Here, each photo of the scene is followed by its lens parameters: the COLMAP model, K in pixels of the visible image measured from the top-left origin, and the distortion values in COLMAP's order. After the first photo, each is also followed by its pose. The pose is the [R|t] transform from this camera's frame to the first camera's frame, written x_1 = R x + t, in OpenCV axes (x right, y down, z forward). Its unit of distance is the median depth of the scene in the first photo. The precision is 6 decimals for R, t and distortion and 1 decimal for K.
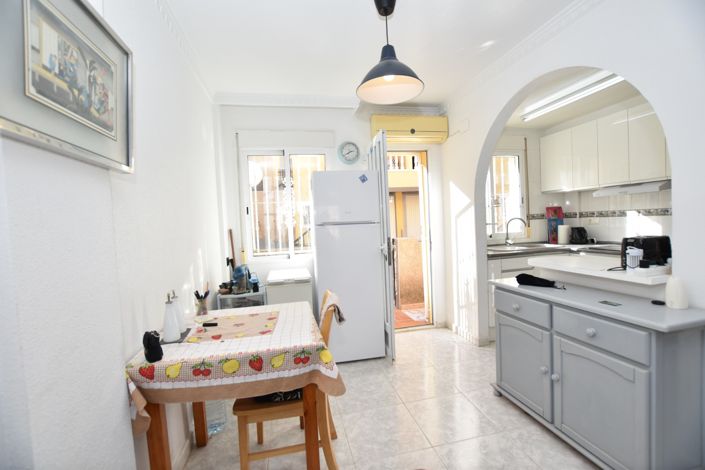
lens RADIAL K [[310.4, 0, 352.9], [0, 310.4, 233.2], [0, 0, 1]] dist [-0.032932, 0.005514]
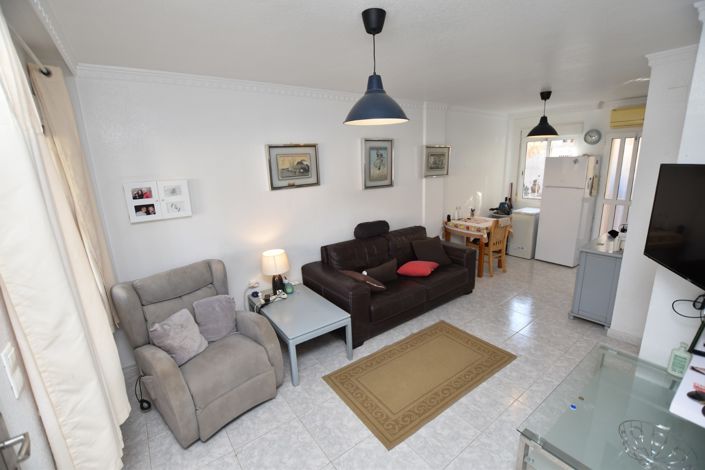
lens RADIAL K [[310.4, 0, 353.1], [0, 310.4, 236.3], [0, 0, 1]] dist [-0.032932, 0.005514]
pose [[0.408355, 0.241990, -0.880163, 1.089392], [-0.010163, 0.965366, 0.260701, -0.200987], [0.912767, -0.097514, 0.396671, -0.794517]]
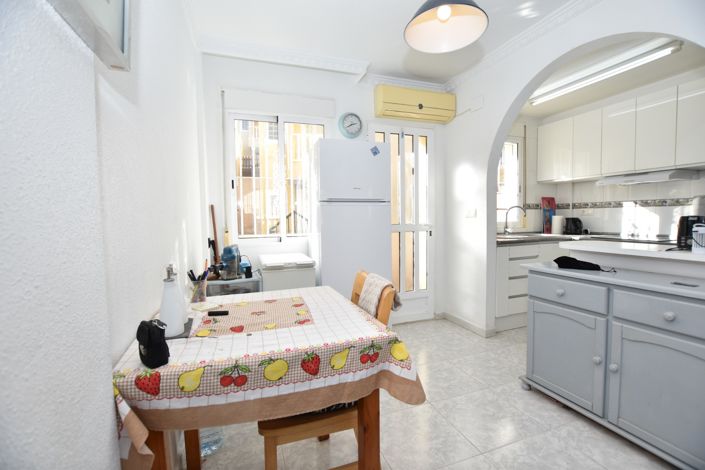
lens RADIAL K [[310.4, 0, 352.9], [0, 310.4, 233.9], [0, 0, 1]] dist [-0.032932, 0.005514]
pose [[0.991092, 0.024036, 0.130989, -0.138599], [-0.026025, 0.999570, 0.013487, 0.050035], [-0.130609, -0.016776, 0.991292, 0.129237]]
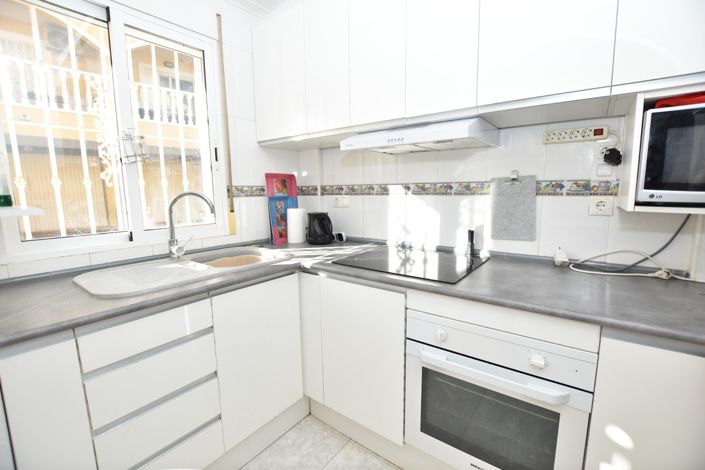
lens RADIAL K [[310.4, 0, 355.3], [0, 310.4, 237.7], [0, 0, 1]] dist [-0.032932, 0.005514]
pose [[0.752502, -0.061857, 0.655678, 0.544811], [0.000130, 0.995593, 0.093776, -0.035318], [-0.658590, -0.070482, 0.749194, 0.697858]]
